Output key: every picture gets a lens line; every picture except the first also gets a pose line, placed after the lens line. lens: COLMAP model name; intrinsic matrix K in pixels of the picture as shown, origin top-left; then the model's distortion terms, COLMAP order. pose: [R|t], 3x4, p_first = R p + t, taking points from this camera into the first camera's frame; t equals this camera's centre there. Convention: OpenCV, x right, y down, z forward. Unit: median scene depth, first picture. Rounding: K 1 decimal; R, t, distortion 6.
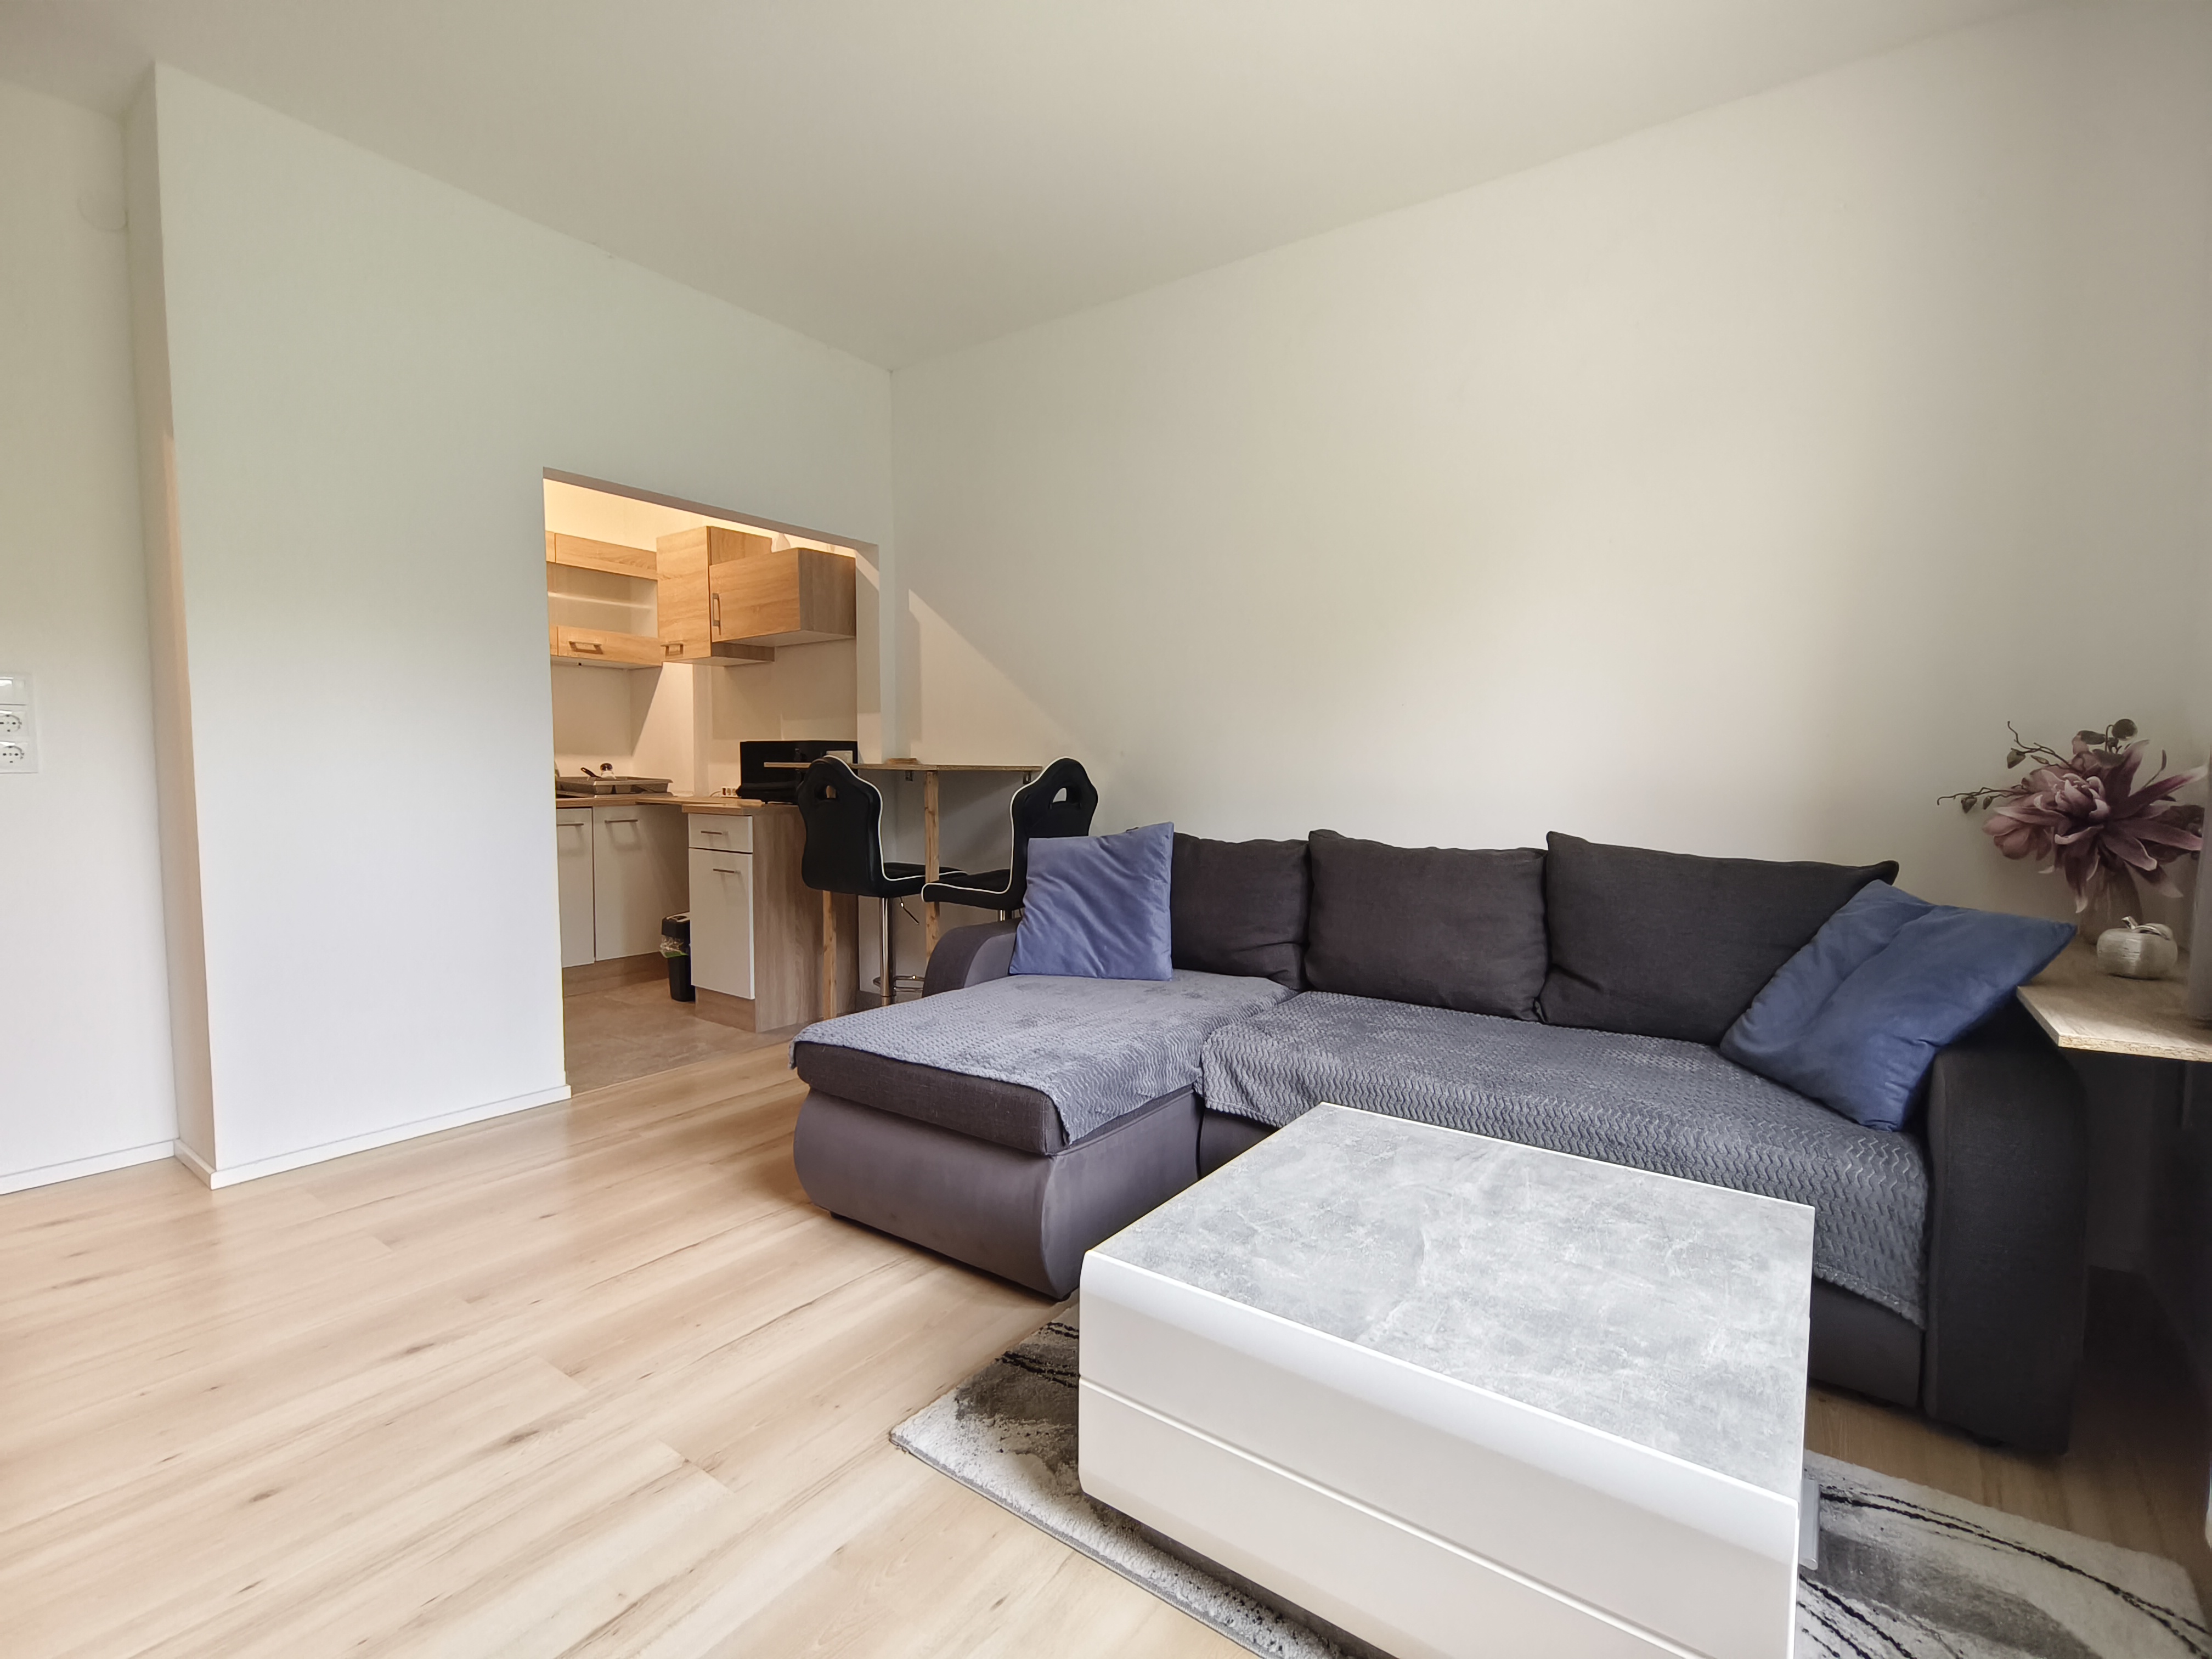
lens RADIAL K [[1003.2, 0, 1109.2], [0, 1003.2, 827.1], [0, 0, 1]] dist [-0.005513, -0.000591]
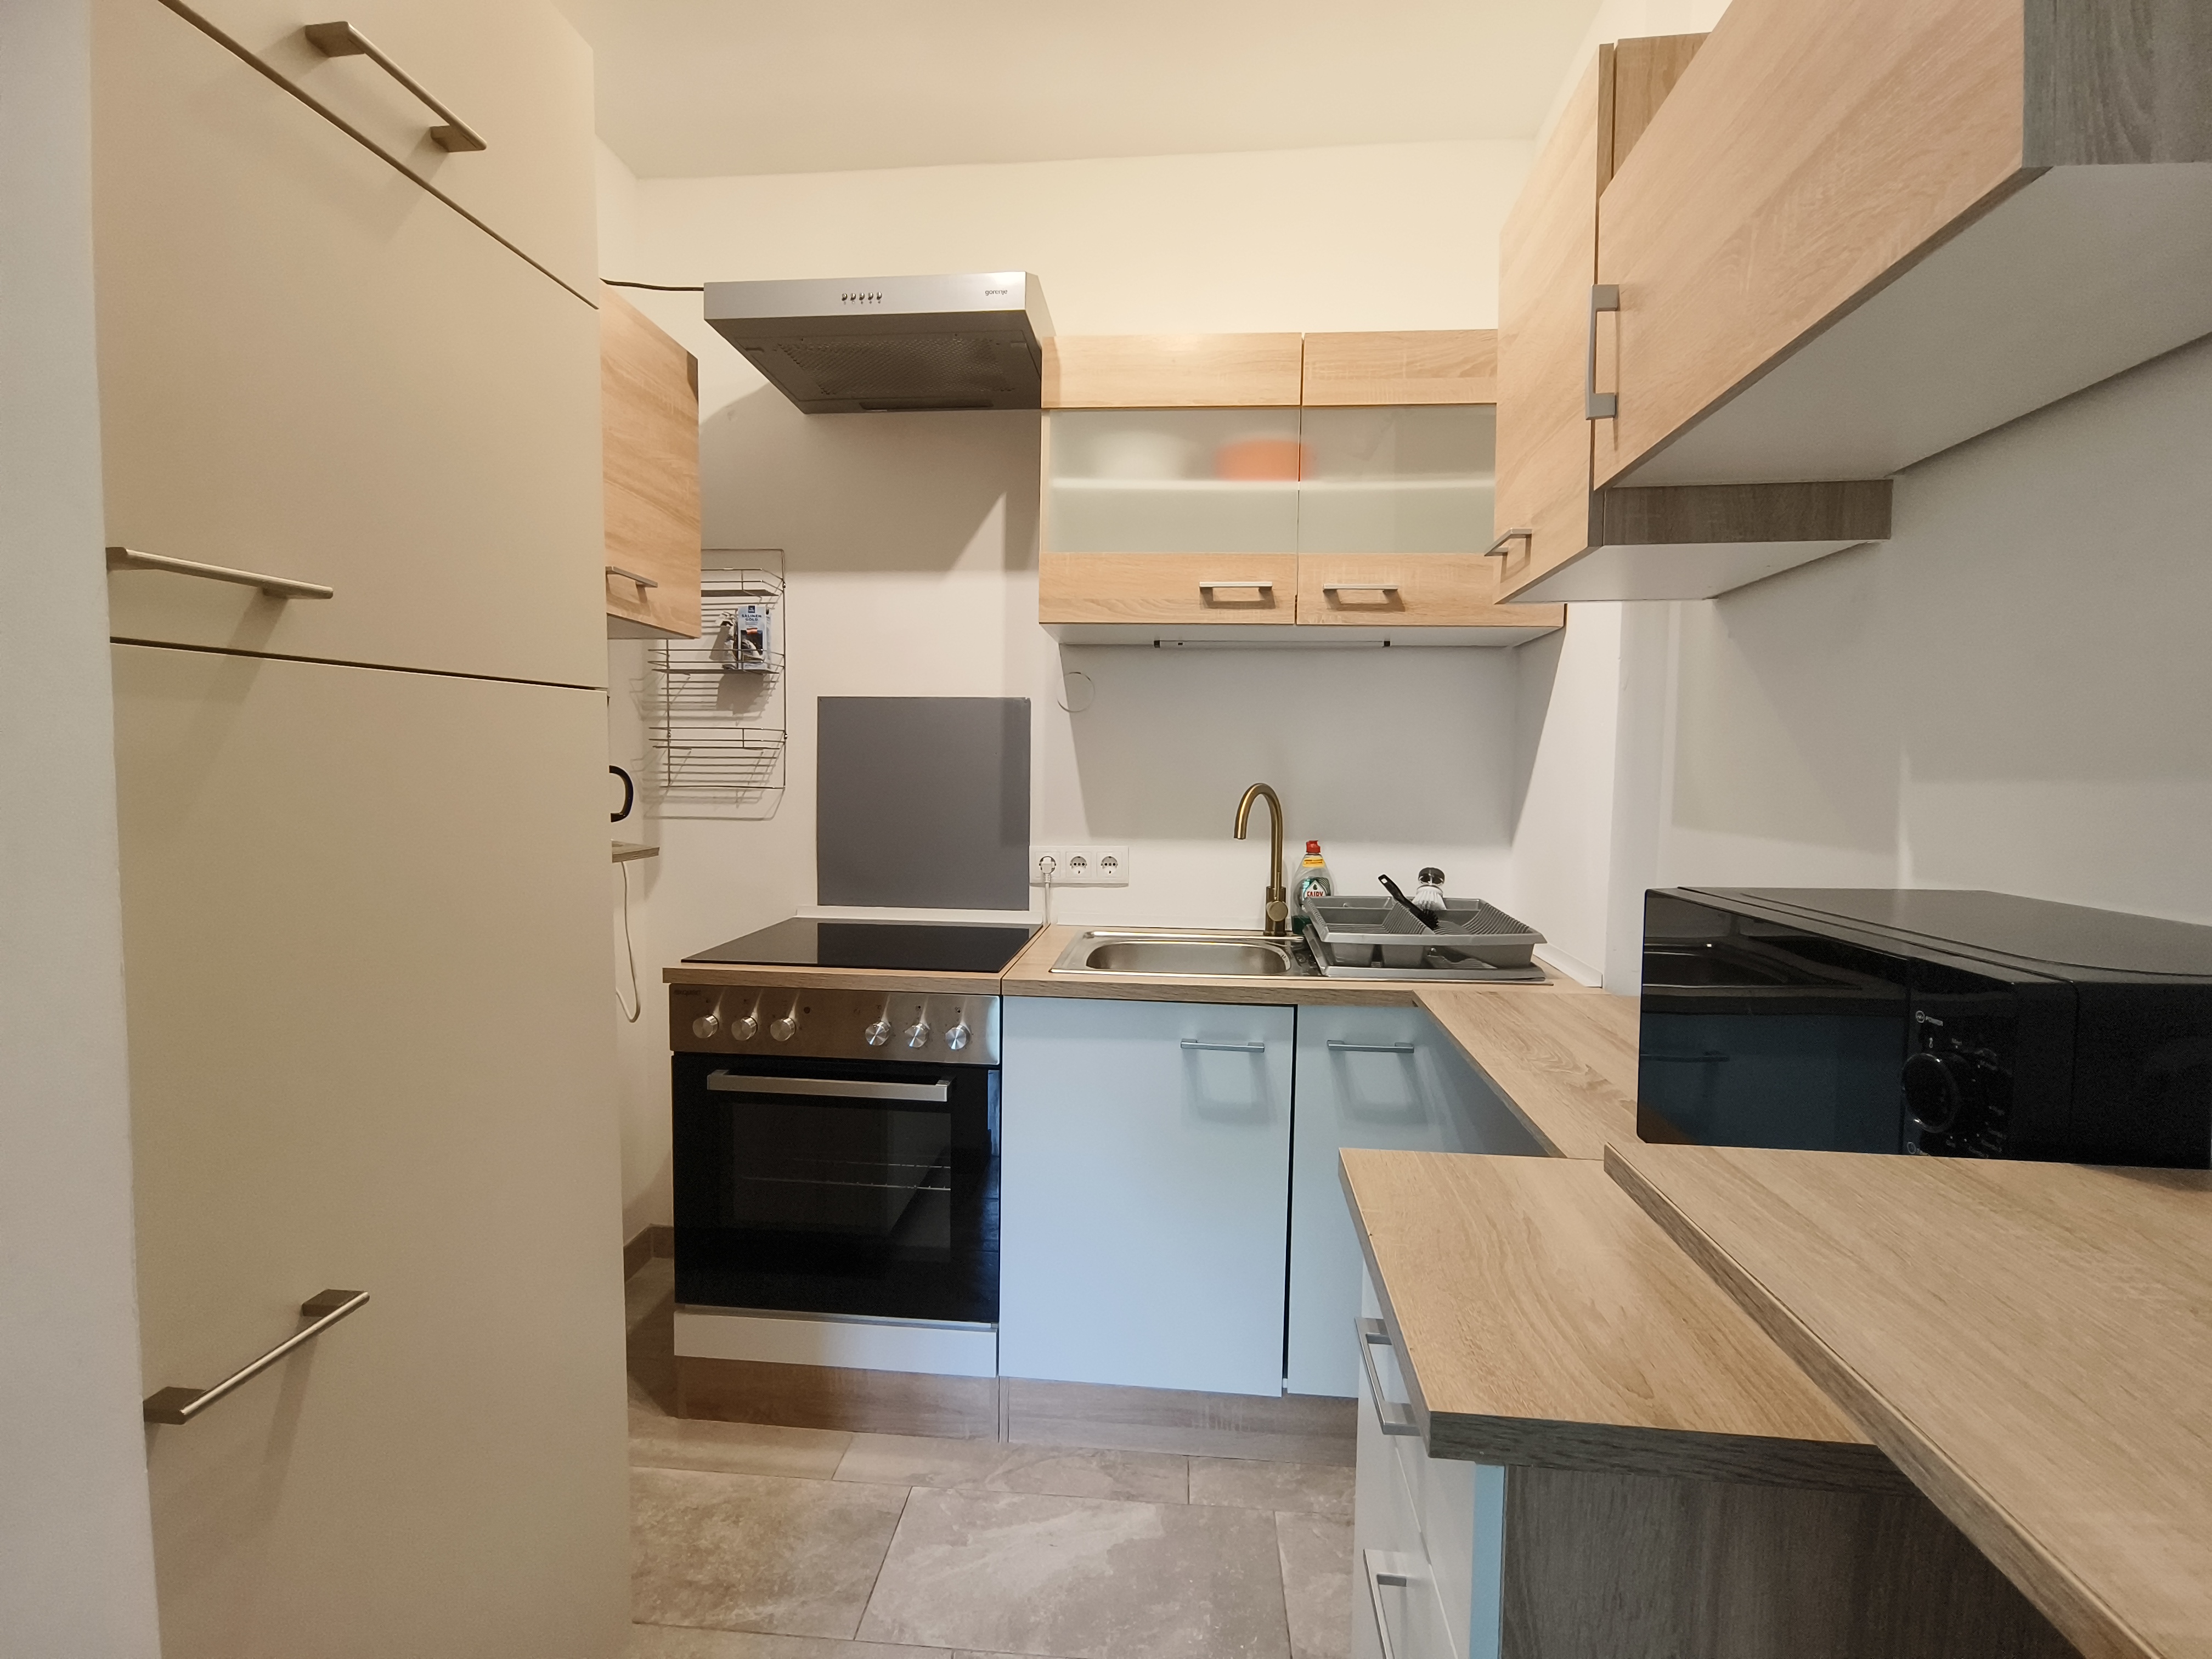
lens RADIAL K [[1003.2, 0, 1103.0], [0, 1003.2, 828.4], [0, 0, 1]] dist [-0.005513, -0.000591]
pose [[0.505980, 0.057238, -0.860644, -0.261252], [-0.062663, 0.997599, 0.029506, -0.109177], [0.860266, 0.039001, 0.508352, 0.849633]]
